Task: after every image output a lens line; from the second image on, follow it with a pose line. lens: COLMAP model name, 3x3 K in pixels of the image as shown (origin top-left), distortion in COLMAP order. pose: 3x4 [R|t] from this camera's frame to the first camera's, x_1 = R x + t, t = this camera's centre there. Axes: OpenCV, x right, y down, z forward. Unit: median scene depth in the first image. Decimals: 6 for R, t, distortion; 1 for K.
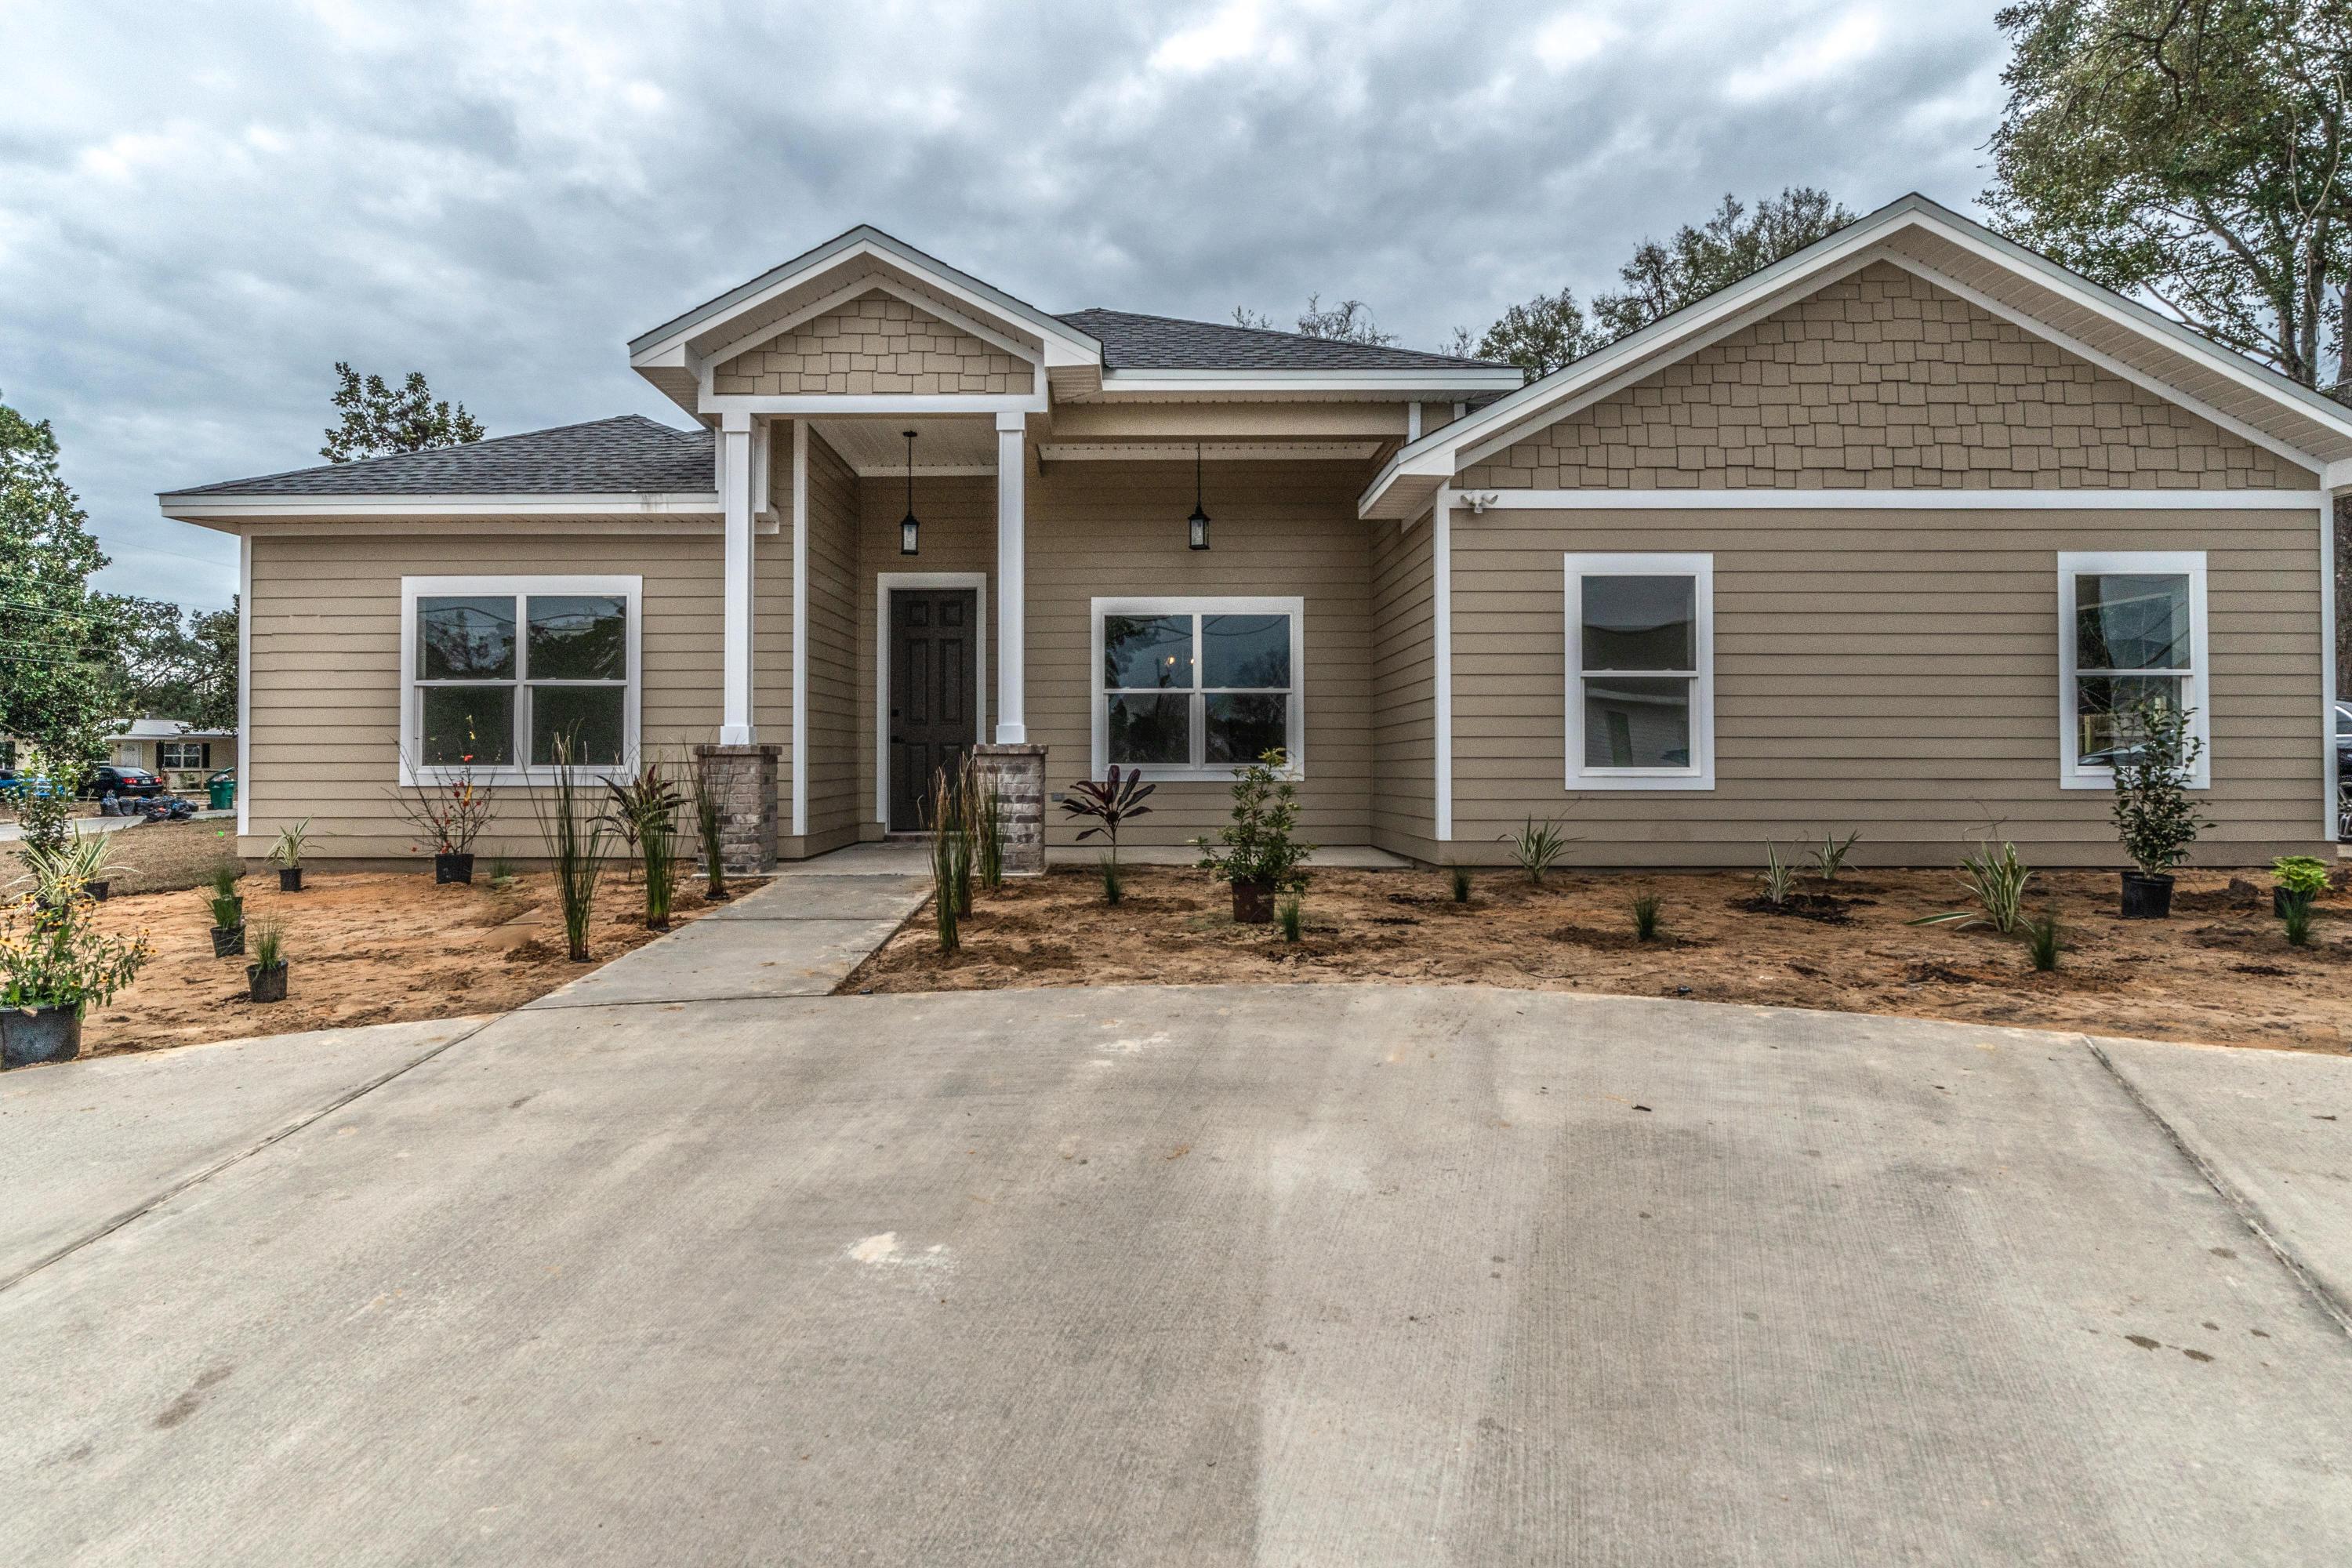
lens RADIAL K [[1246.9, 0, 1178.3], [0, 1246.9, 813.7], [0, 0, 1]] dist [-0.002946, -0.000274]
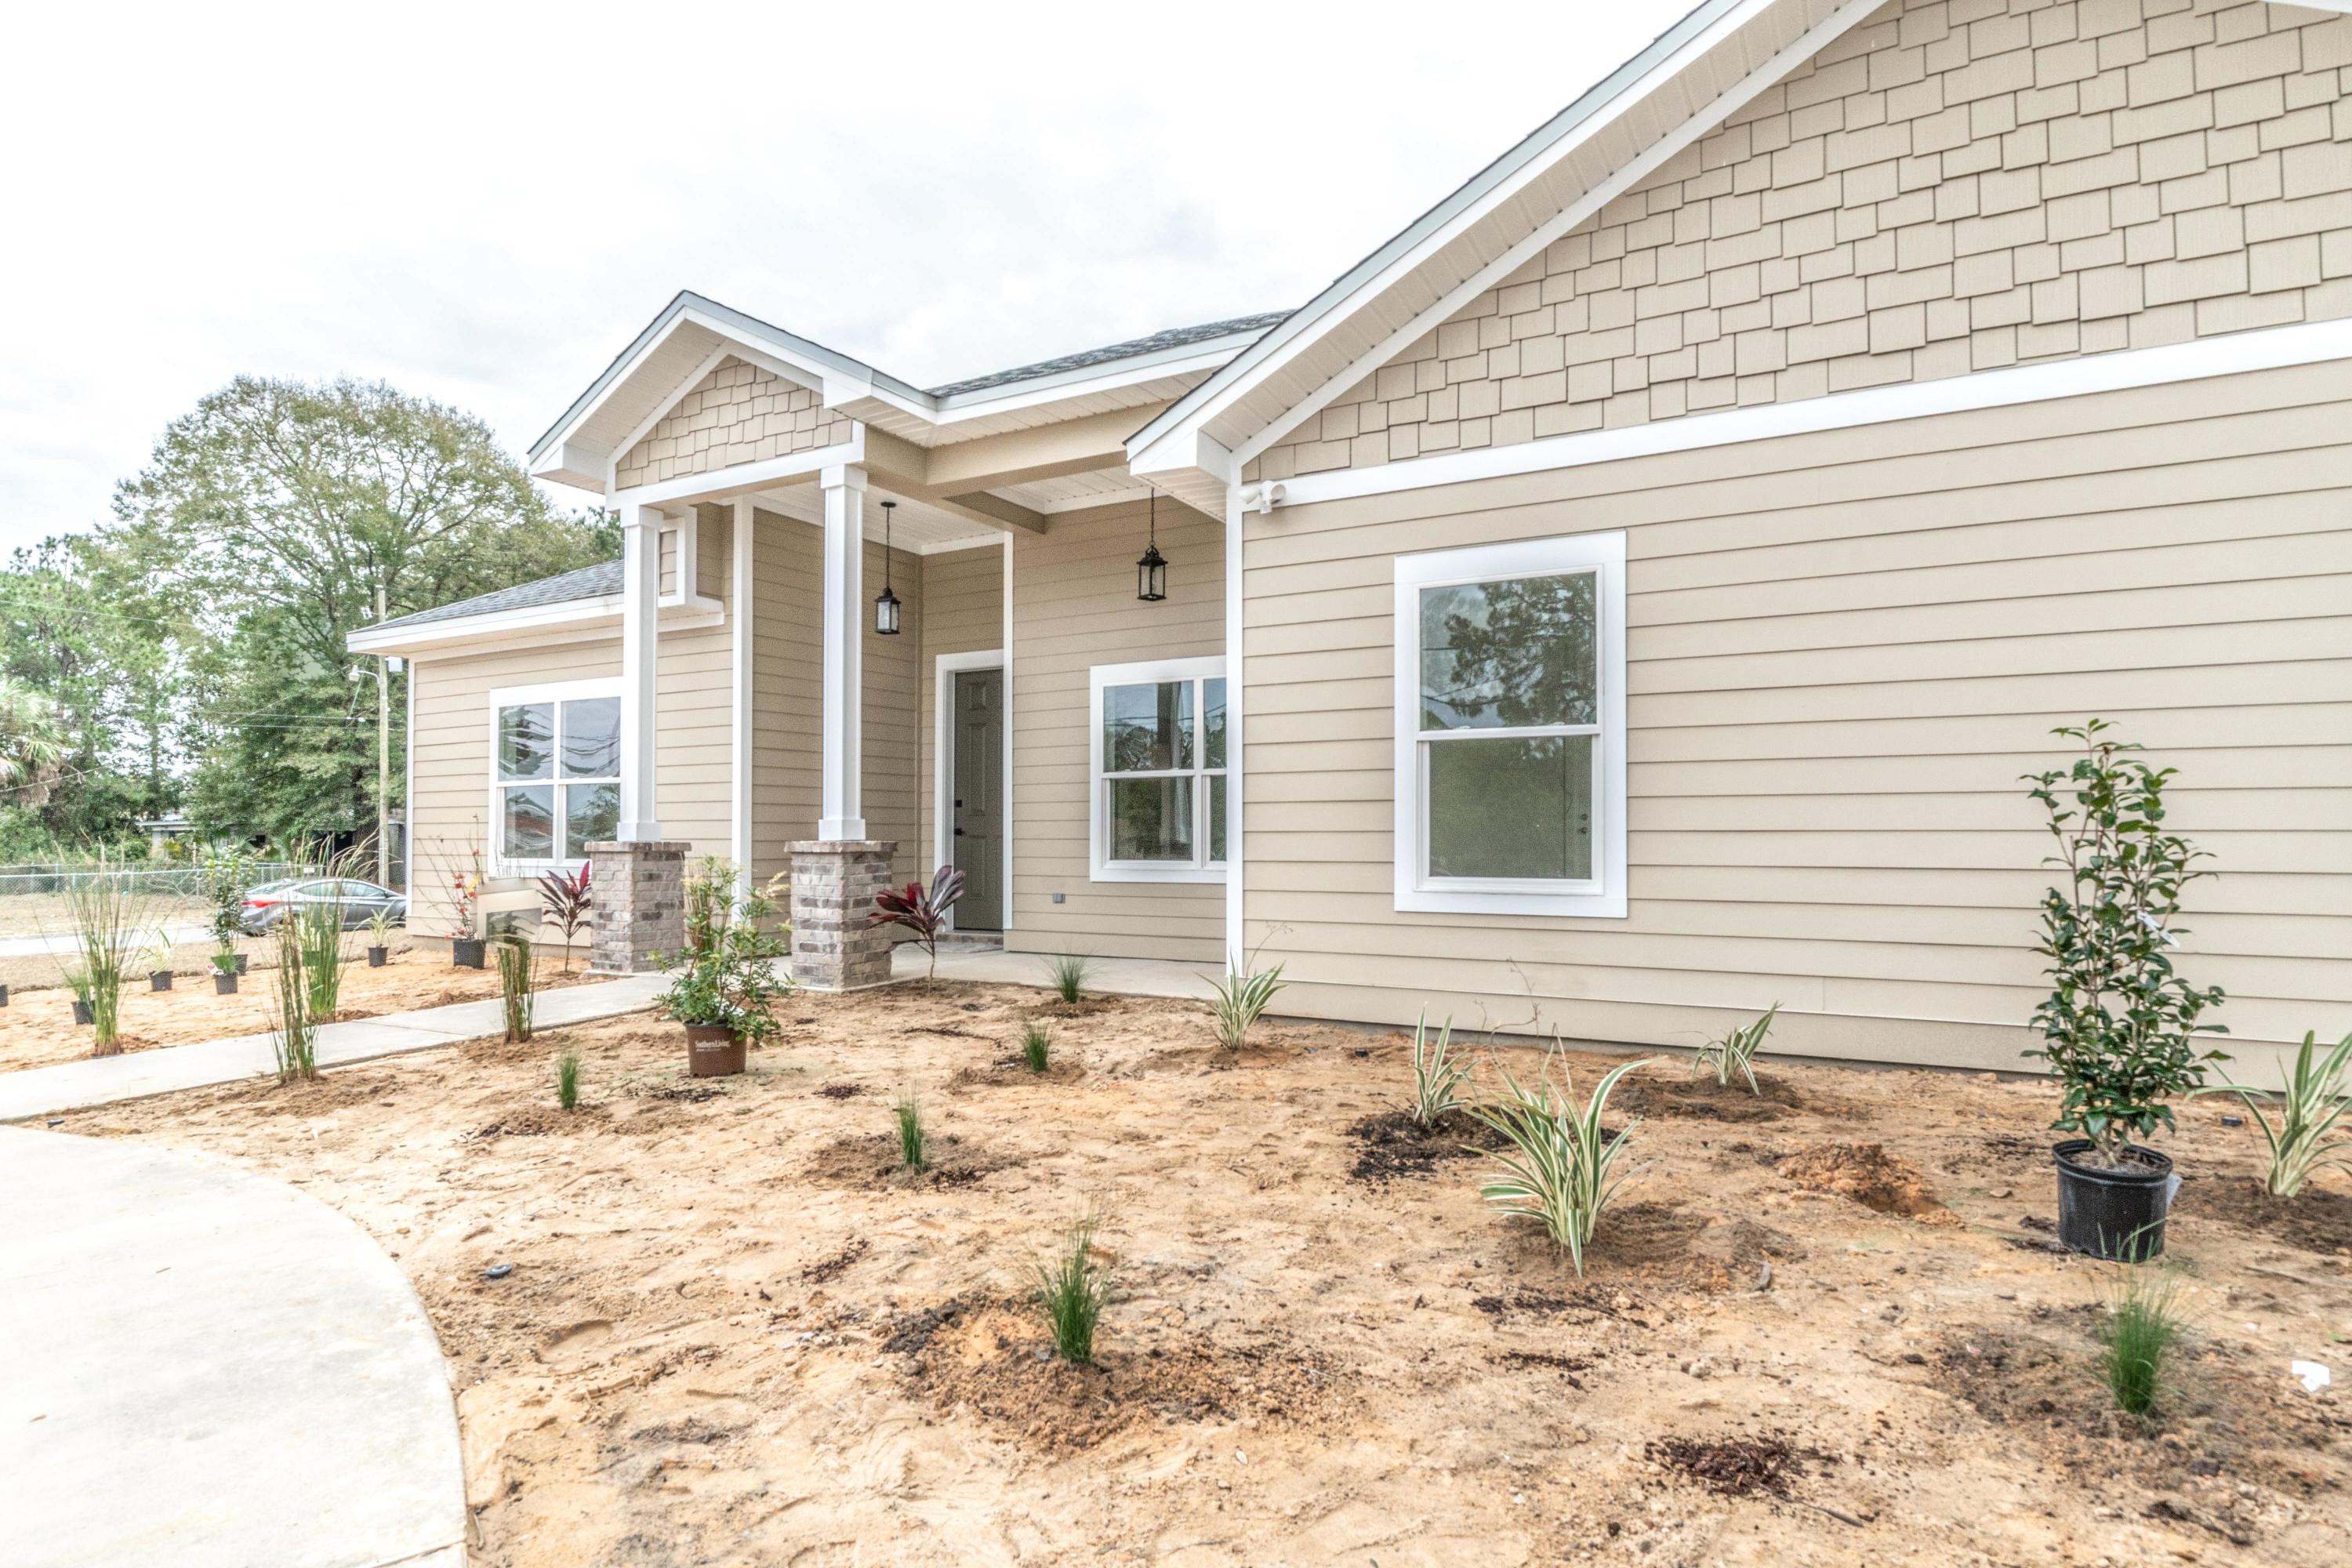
lens RADIAL K [[1243.0, 0, 1174.2], [0, 1243.0, 873.4], [0, 0, 1]] dist [-0.002877, -0.001197]
pose [[0.879265, 0.011754, -0.476187, 0.525766], [-0.015688, 0.999868, -0.004288, -0.034334], [0.476074, 0.011241, 0.879334, 0.358441]]
